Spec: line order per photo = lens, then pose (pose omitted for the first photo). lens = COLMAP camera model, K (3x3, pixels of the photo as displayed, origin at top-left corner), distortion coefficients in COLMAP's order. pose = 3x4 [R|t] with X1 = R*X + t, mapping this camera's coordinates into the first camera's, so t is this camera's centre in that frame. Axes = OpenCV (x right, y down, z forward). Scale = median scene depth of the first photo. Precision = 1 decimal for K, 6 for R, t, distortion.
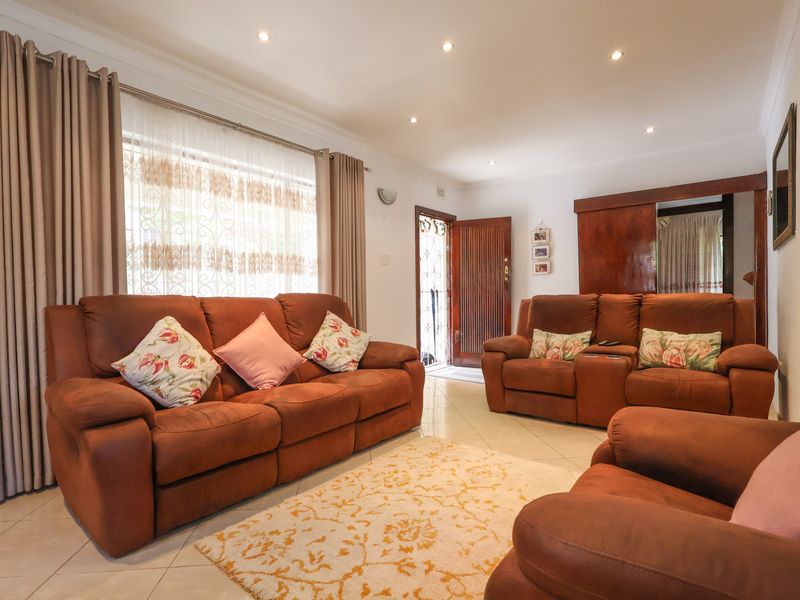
lens RADIAL K [[414.4, 0, 398.0], [0, 414.4, 298.6], [0, 0, 1]] dist [-0.004668, -0.000280]
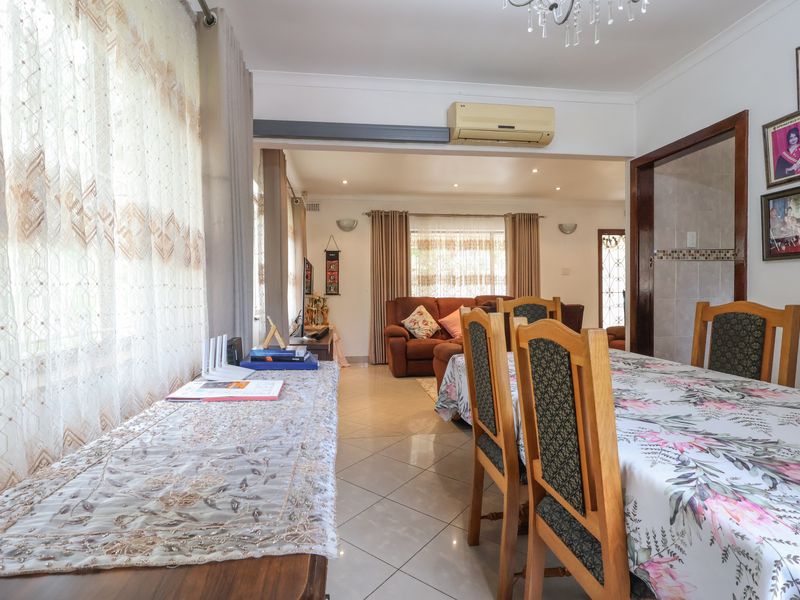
lens RADIAL K [[414.4, 0, 398.0], [0, 414.4, 298.6], [0, 0, 1]] dist [-0.004668, -0.000280]
pose [[0.717489, 0.010855, -0.696485, 0.931237], [-0.000751, 0.999890, 0.014810, -0.030090], [0.696569, -0.010103, 0.717418, -0.778663]]
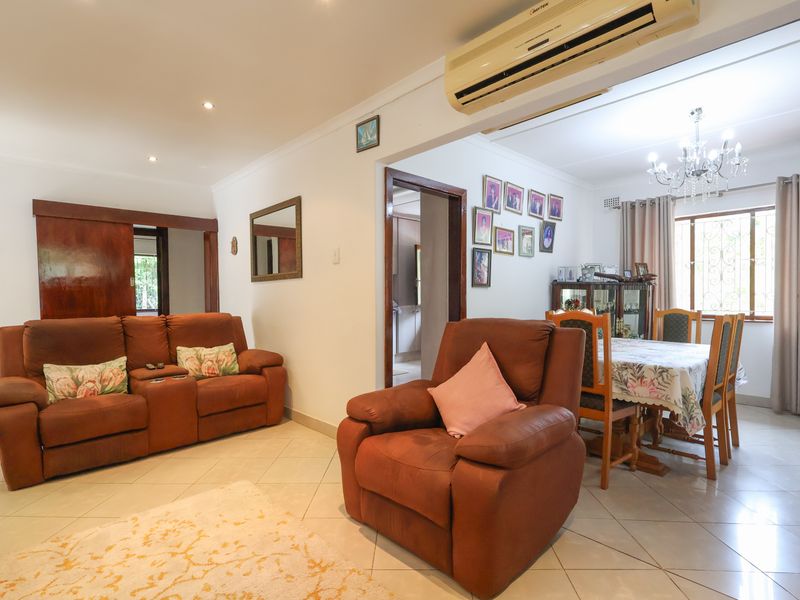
lens RADIAL K [[414.4, 0, 398.0], [0, 414.4, 298.6], [0, 0, 1]] dist [-0.004668, -0.000280]
pose [[0.142478, 0.002861, 0.989794, -0.528154], [0.019443, 0.999795, -0.005689, -0.050157], [-0.989607, 0.020055, 0.142394, 0.360094]]
